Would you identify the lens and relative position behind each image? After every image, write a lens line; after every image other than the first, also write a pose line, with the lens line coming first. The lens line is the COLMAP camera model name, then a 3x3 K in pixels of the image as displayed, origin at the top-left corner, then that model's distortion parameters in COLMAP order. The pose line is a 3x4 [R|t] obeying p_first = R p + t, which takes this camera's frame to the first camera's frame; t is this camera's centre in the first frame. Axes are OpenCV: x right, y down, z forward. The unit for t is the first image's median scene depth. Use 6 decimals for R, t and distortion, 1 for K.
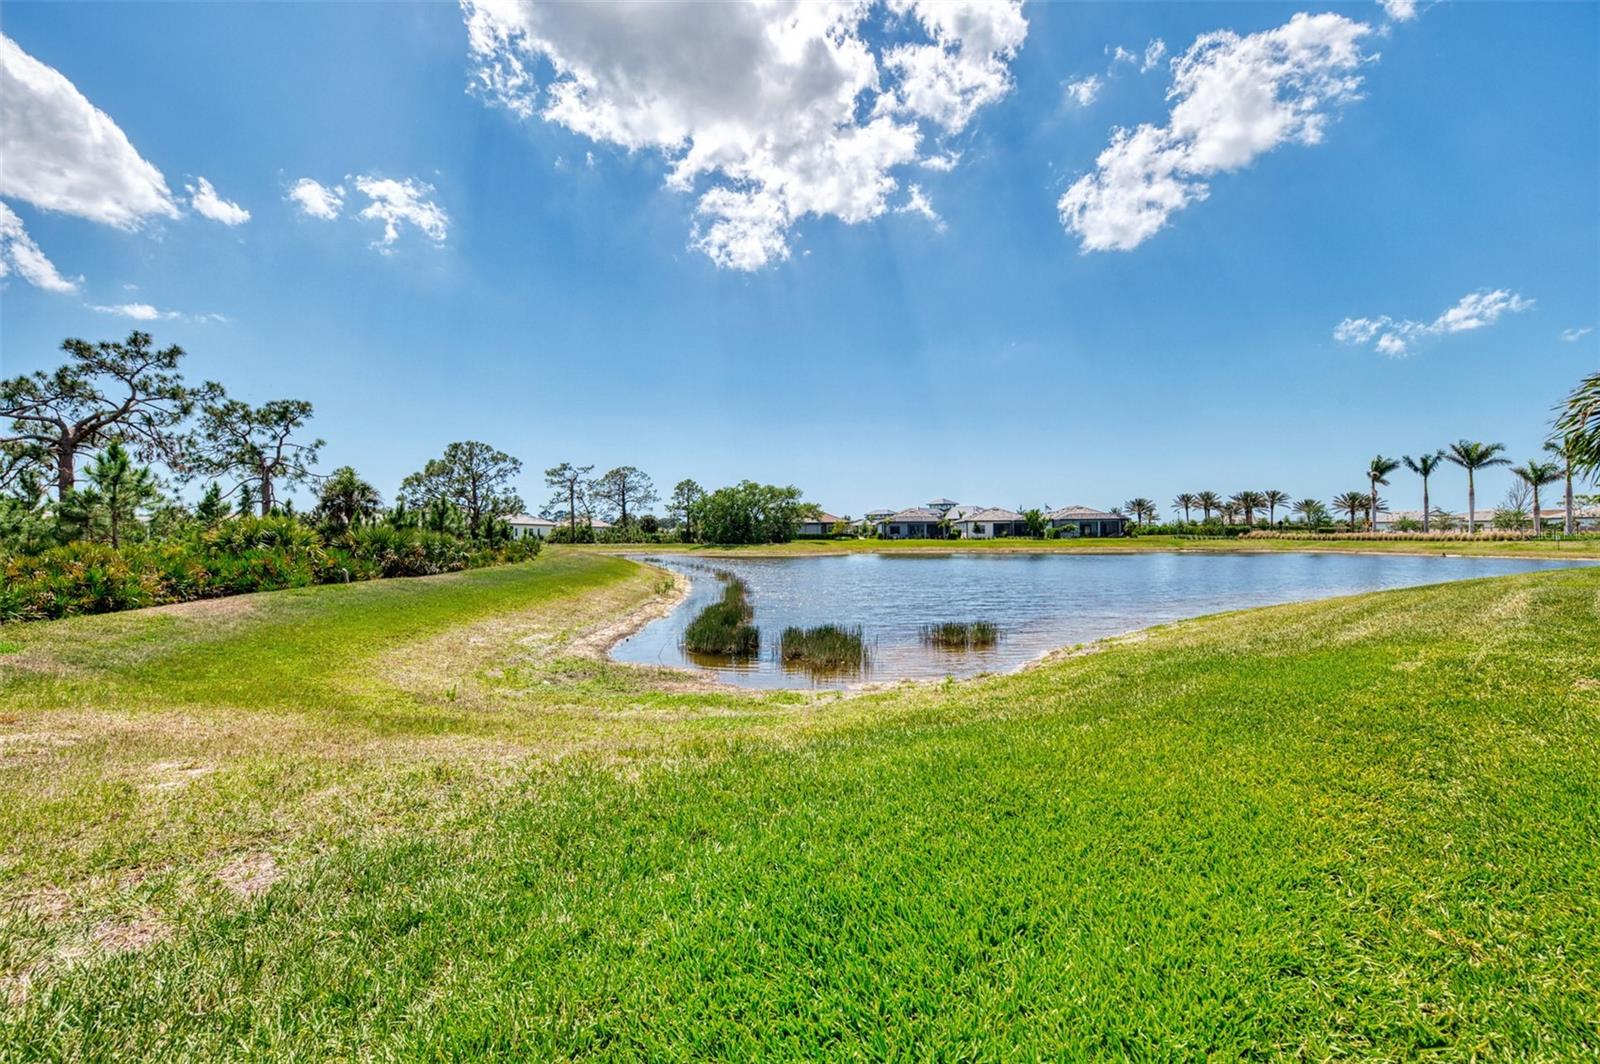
lens RADIAL K [[671.4, 0, 798.3], [0, 671.4, 535.2], [0, 0, 1]] dist [0.022822, -0.009062]
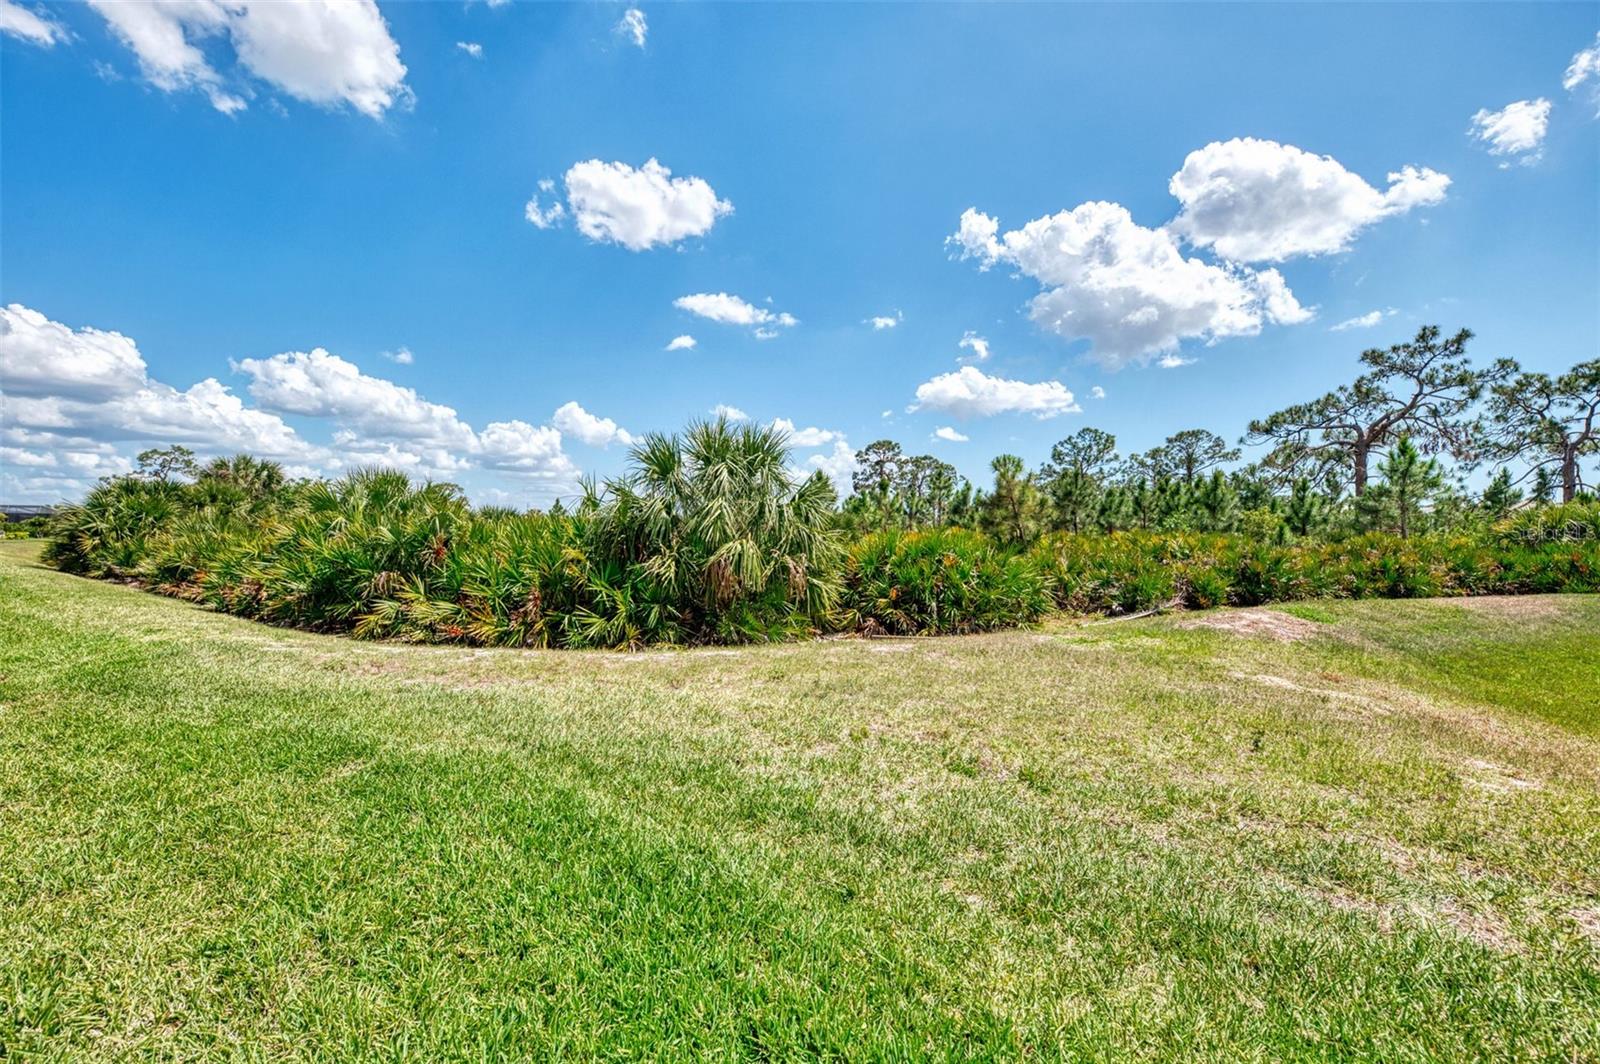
lens RADIAL K [[671.4, 0, 798.3], [0, 671.4, 535.2], [0, 0, 1]] dist [0.022822, -0.009062]
pose [[0.061549, 0.013993, -0.998006, -0.005331], [-0.000331, 0.999902, 0.014000, 0.000041], [0.998104, -0.000531, 0.061547, -0.005012]]
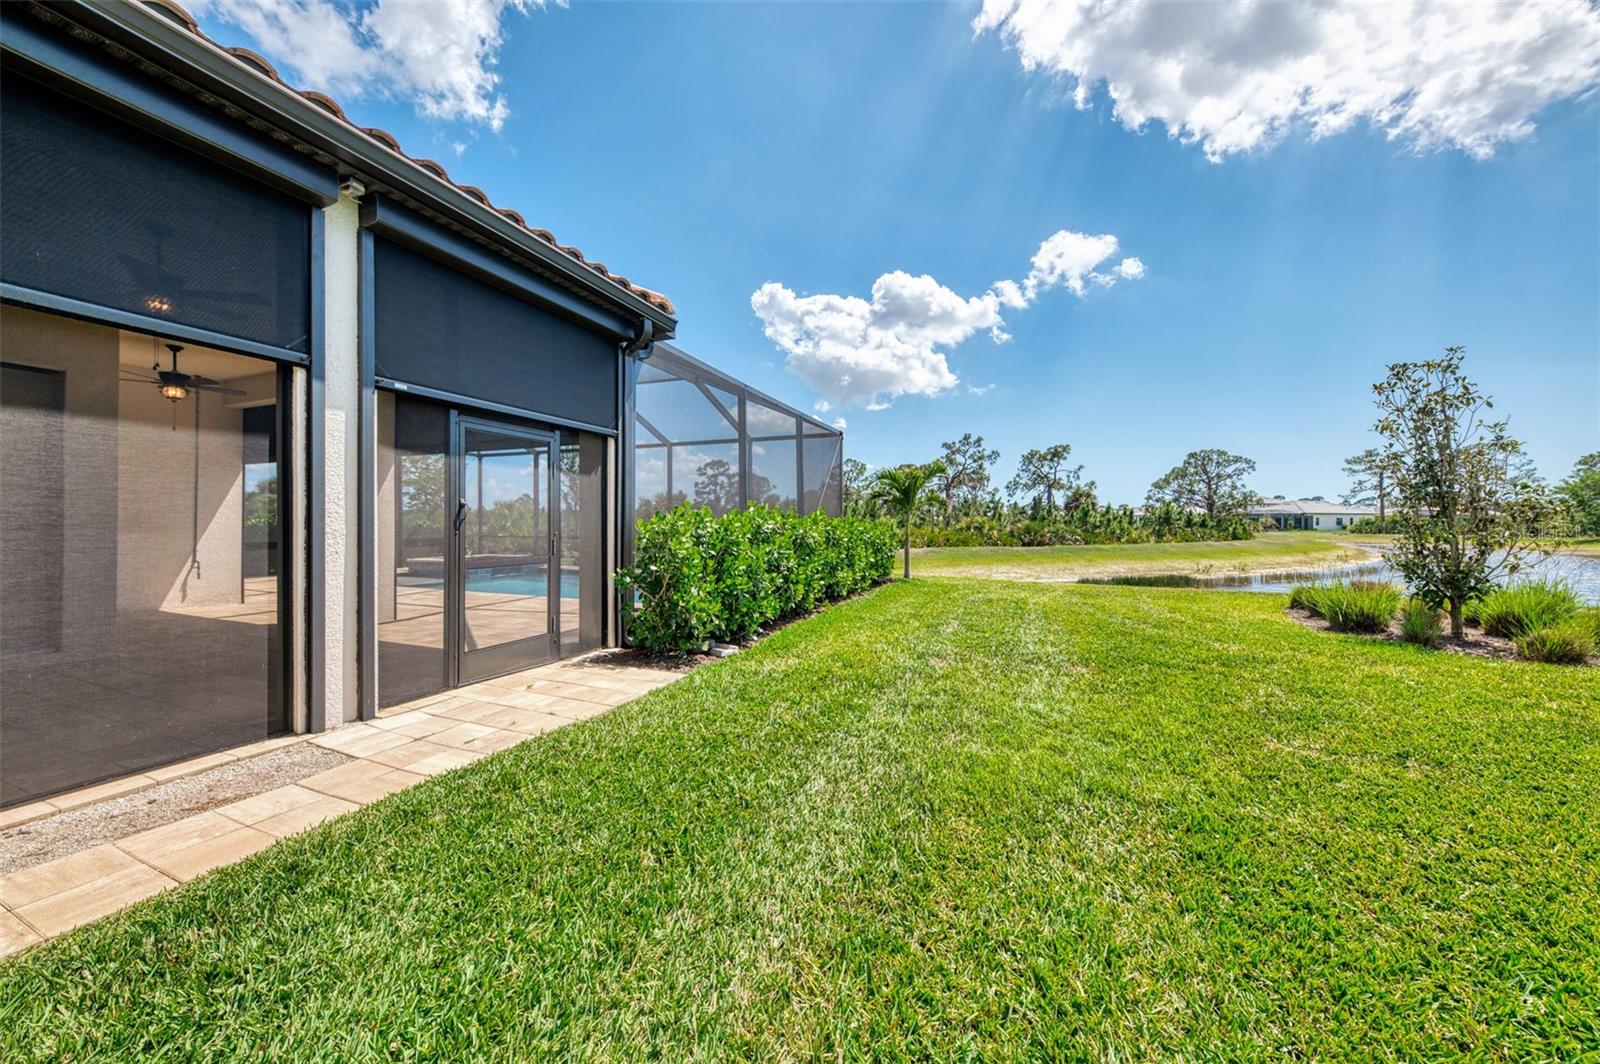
lens RADIAL K [[561.3, 0, 797.6], [0, 561.3, 519.1], [0, 0, 1]] dist [-0.000175, -0.000029]
pose [[0.325302, -0.001862, -0.945608, 0.750739], [-0.004010, 0.999986, -0.003348, -0.011843], [0.945602, 0.004882, 0.325291, -0.156701]]
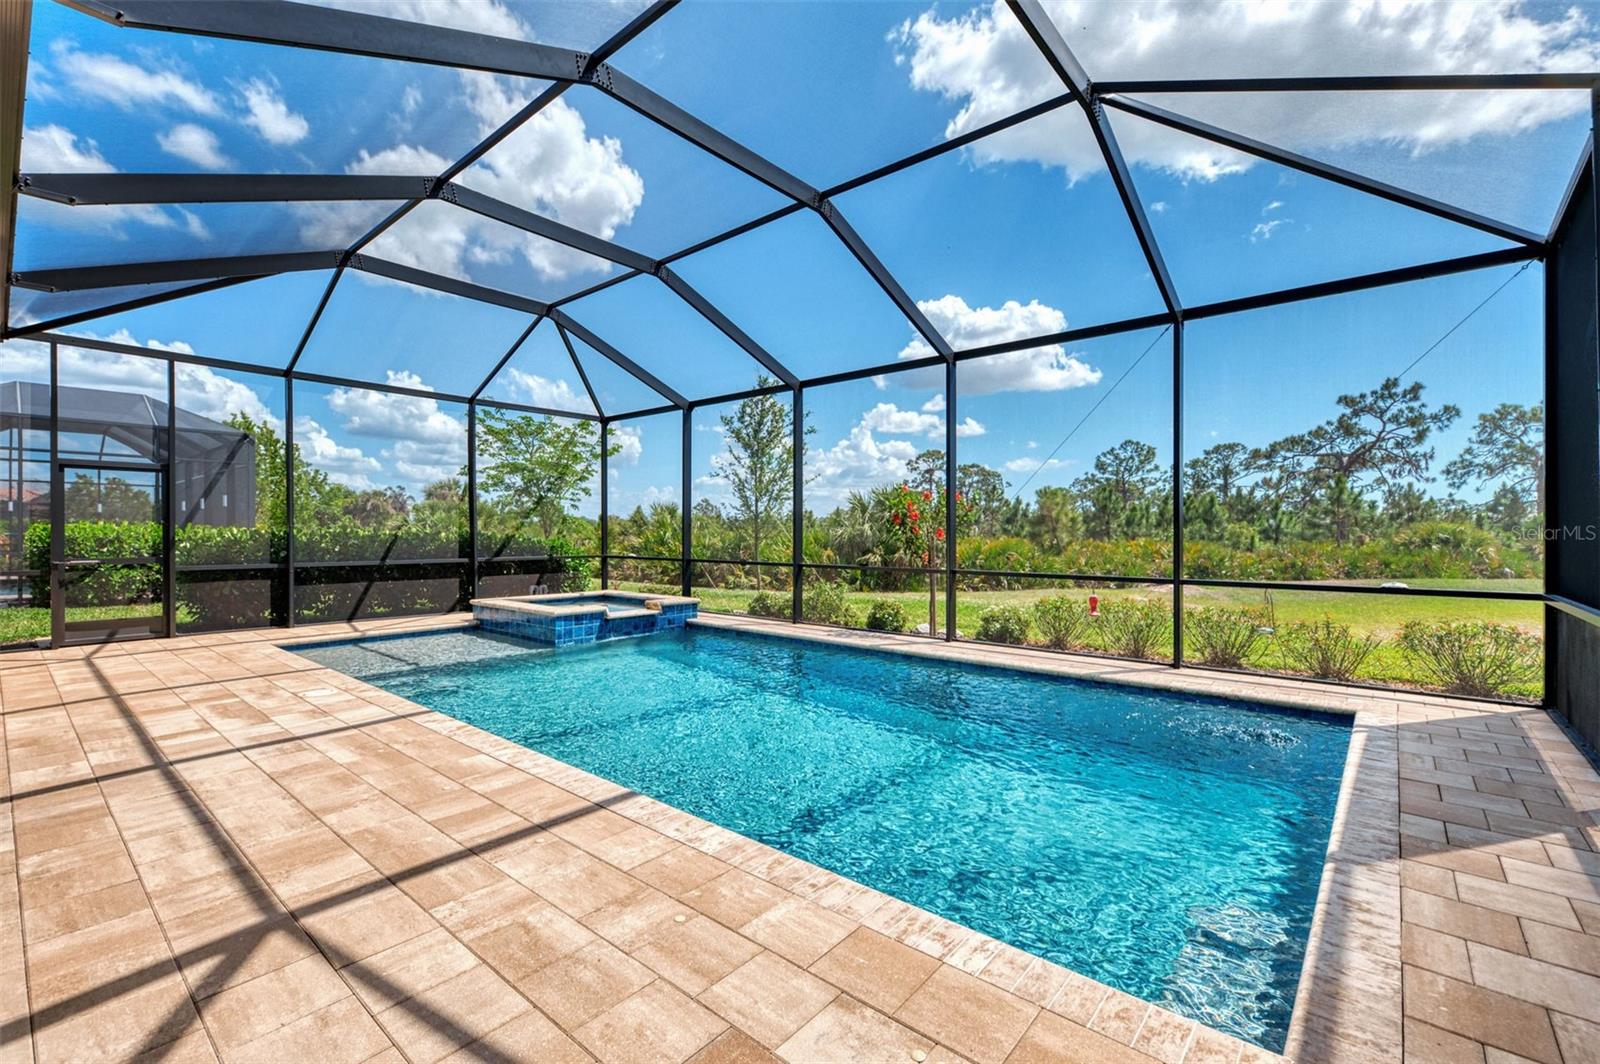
lens RADIAL K [[691.0, 0, 799.1], [0, 691.0, 534.2], [0, 0, 1]] dist [0.016458, -0.000483]
pose [[0.009765, 0.007297, -0.999926, 0.443891], [-0.002879, 0.999969, 0.007269, -0.011861], [0.999948, 0.002808, 0.009785, -0.165217]]
